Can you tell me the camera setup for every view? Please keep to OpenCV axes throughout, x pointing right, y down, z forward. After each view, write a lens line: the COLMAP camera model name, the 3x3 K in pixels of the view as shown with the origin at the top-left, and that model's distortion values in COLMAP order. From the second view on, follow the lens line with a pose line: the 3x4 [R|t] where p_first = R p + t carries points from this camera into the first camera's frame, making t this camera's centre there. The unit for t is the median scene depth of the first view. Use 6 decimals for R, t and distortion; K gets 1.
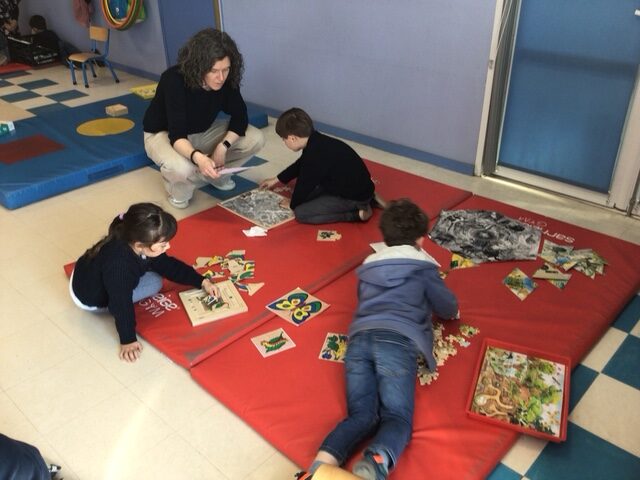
lens RADIAL K [[587.4, 0, 322.2], [0, 587.4, 248.4], [0, 0, 1]] dist [0.122466, -0.213145]
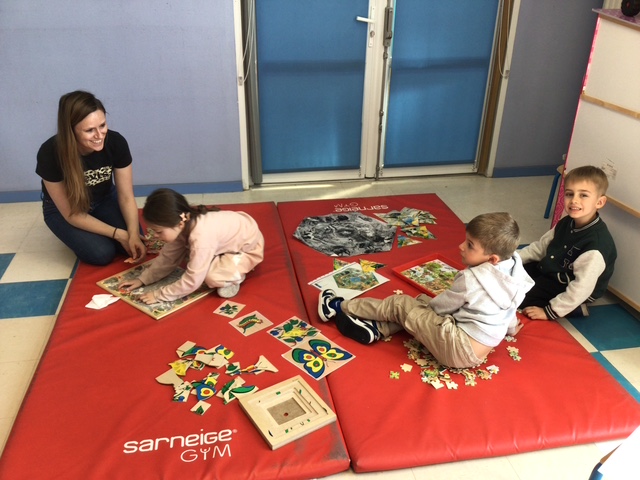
lens RADIAL K [[587.4, 0, 322.2], [0, 587.4, 248.4], [0, 0, 1]] dist [0.122466, -0.213145]
pose [[0.568763, -0.347943, 0.745281, -0.526363], [0.383422, 0.913799, 0.134008, -0.134251], [-0.727665, 0.209538, 0.653145, 0.305267]]
